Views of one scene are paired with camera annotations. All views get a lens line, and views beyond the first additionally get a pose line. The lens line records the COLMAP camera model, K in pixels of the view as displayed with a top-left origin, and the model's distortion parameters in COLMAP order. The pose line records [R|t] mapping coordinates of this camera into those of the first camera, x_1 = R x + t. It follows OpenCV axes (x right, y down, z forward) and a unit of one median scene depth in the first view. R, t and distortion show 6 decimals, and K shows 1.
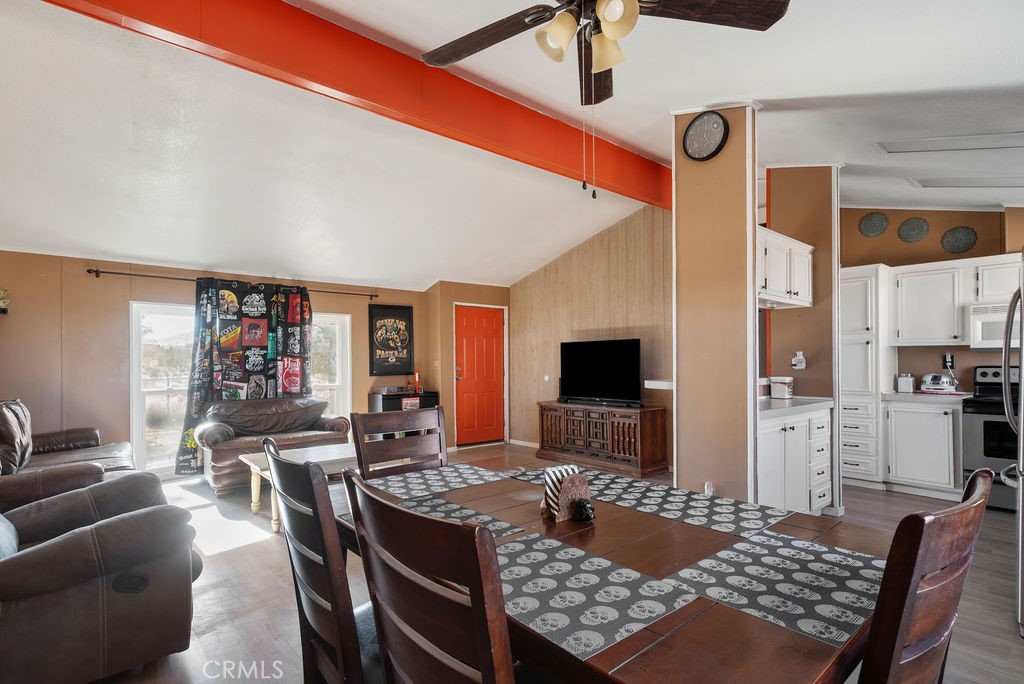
lens RADIAL K [[515.5, 0, 513.4], [0, 515.5, 353.7], [0, 0, 1]] dist [0.001439, 0.000141]
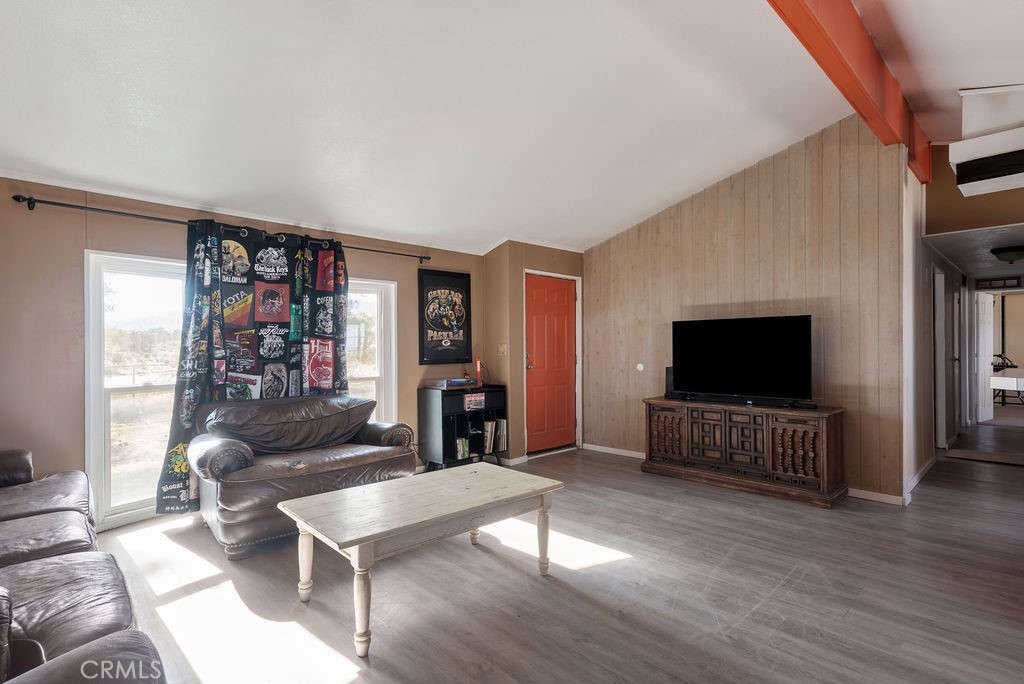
lens RADIAL K [[506.9, 0, 512.0], [0, 506.9, 342.0], [0, 0, 1]] dist [-0.000721, -0.000270]
pose [[0.998508, 0.003383, 0.054504, -0.208109], [-0.003617, 0.999985, 0.004202, 0.007706], [-0.054489, -0.004393, 0.998505, 0.287935]]
